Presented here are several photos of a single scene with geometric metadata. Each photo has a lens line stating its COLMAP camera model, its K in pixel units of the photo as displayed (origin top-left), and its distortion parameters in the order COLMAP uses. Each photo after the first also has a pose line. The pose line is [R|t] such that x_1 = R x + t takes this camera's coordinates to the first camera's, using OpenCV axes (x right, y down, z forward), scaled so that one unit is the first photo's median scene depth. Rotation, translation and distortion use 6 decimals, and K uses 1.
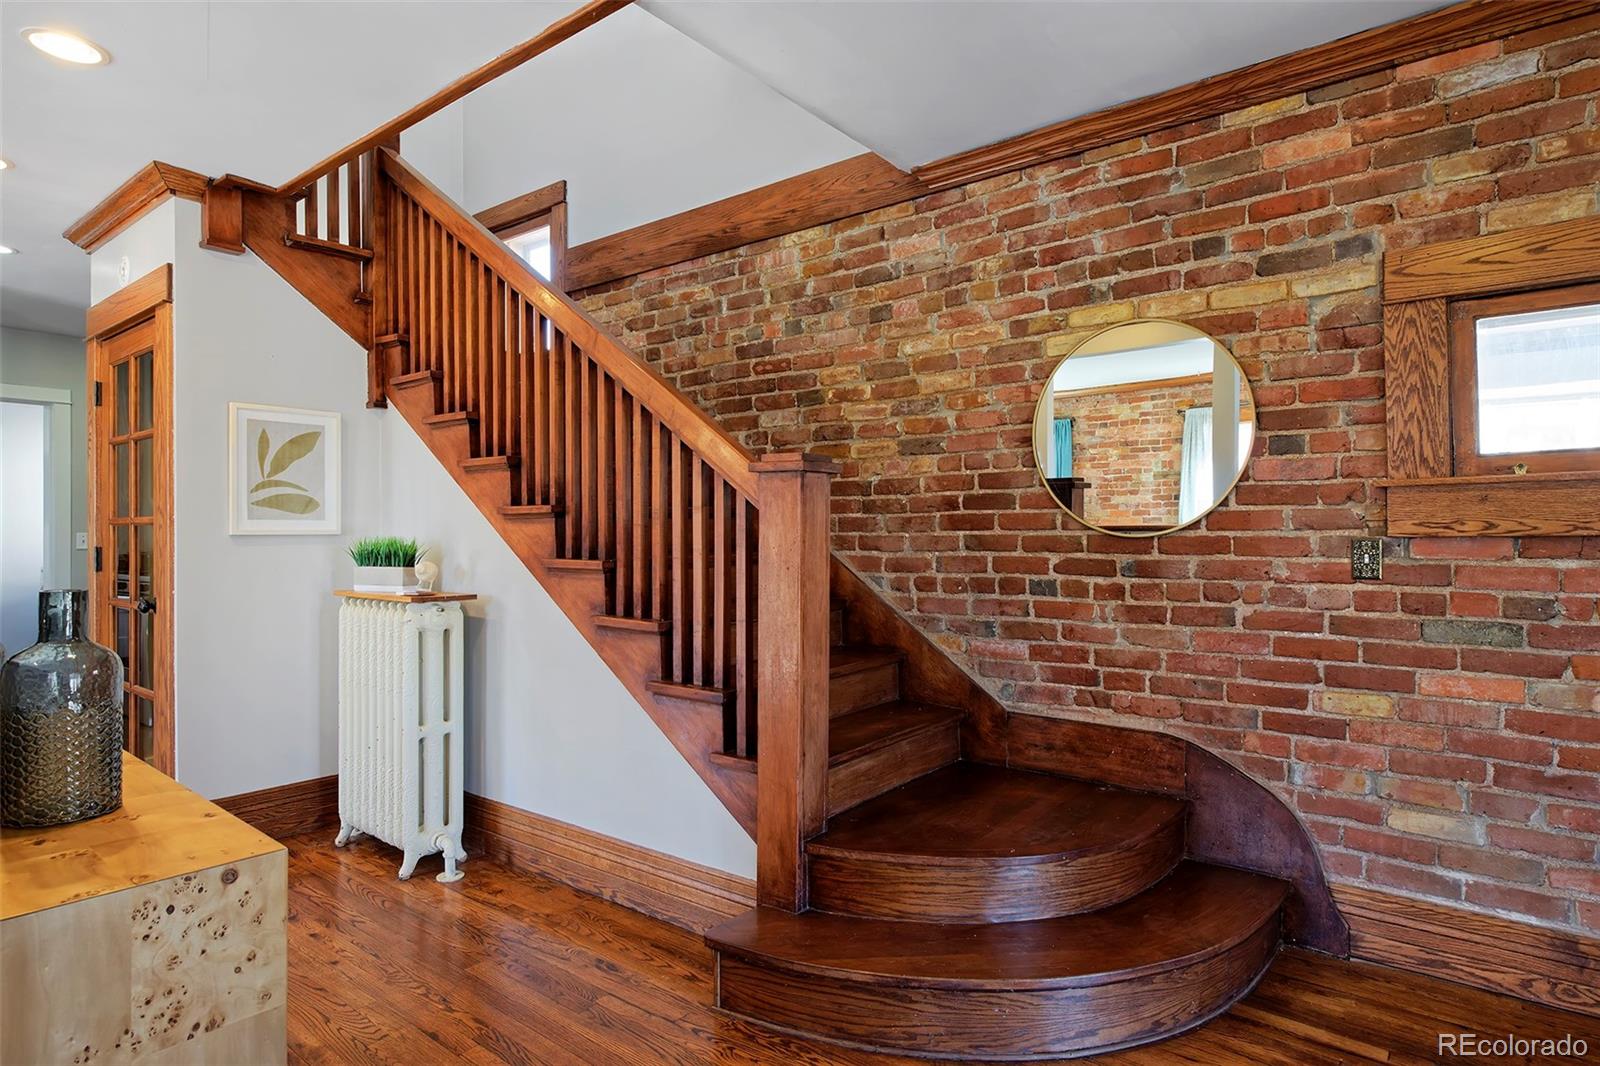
lens RADIAL K [[889.3, 0, 800.8], [0, 889.3, 528.4], [0, 0, 1]] dist [-0.005858, 0.001800]
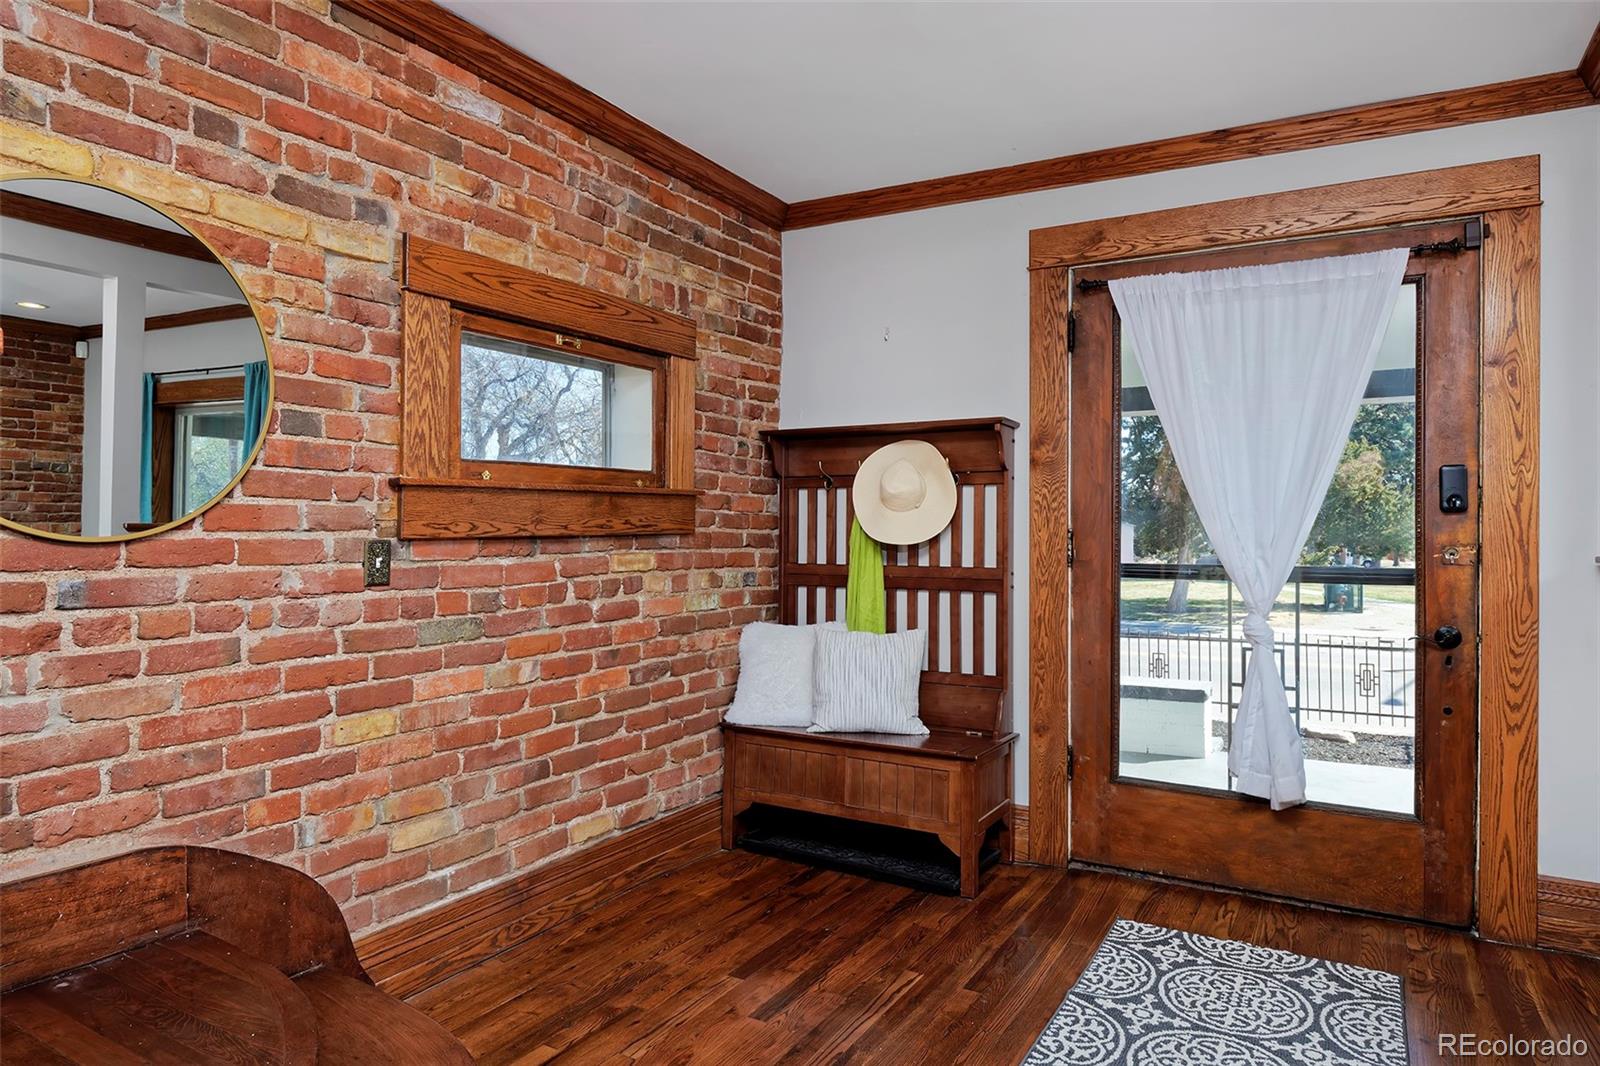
lens RADIAL K [[963.1, 0, 803.3], [0, 963.1, 529.8], [0, 0, 1]] dist [-0.003807, 0.002656]
pose [[-0.136041, 0.007226, 0.990677, -0.373714], [0.003244, 0.999971, -0.006848, 0.008342], [-0.990698, 0.002283, -0.136061, 0.681546]]
